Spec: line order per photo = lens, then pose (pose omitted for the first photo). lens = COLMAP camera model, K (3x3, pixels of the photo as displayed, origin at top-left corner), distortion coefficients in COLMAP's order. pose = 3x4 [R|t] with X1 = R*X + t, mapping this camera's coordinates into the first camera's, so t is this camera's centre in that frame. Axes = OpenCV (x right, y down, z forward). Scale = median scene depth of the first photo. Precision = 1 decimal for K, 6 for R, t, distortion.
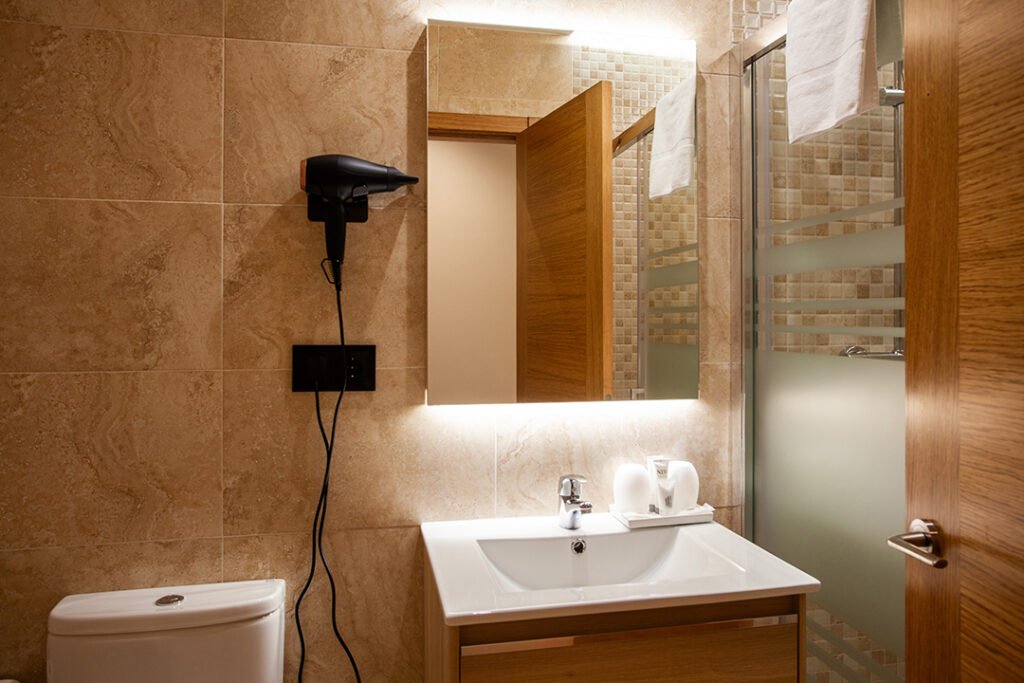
lens RADIAL K [[743.4, 0, 512.0], [0, 743.4, 341.5], [0, 0, 1]] dist [0.000468, 0.000755]
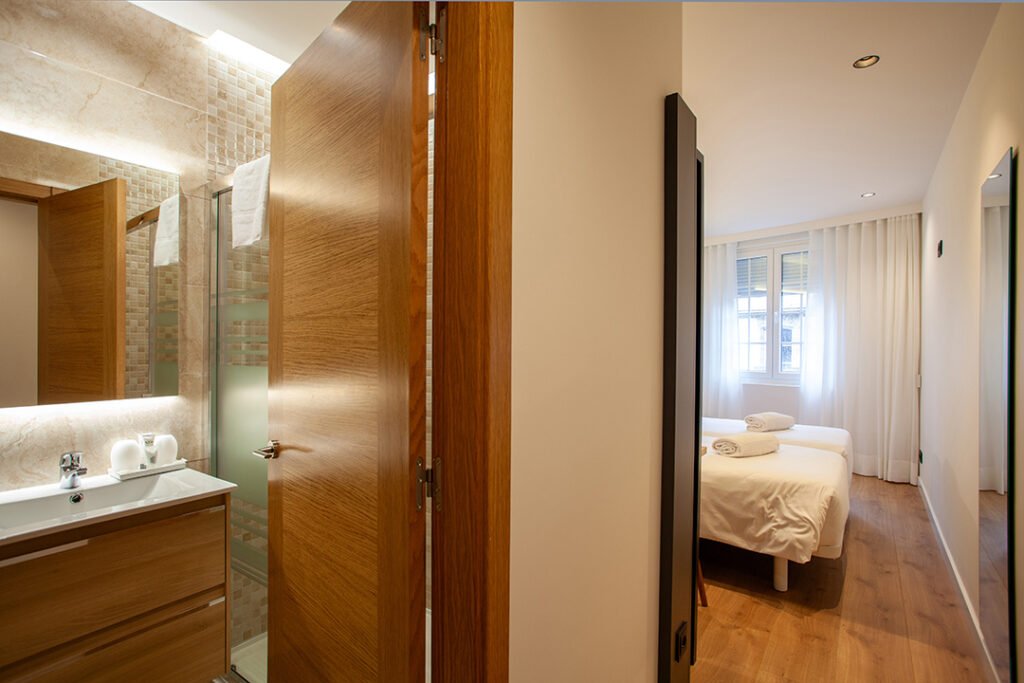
lens RADIAL K [[505.0, 0, 511.3], [0, 505.0, 348.3], [0, 0, 1]] dist [-0.028390, 0.024338]
pose [[0.741142, -0.004411, 0.671334, 0.053215], [0.021434, 0.999624, -0.017094, 0.007793], [-0.671006, 0.027059, 0.740958, -0.301149]]
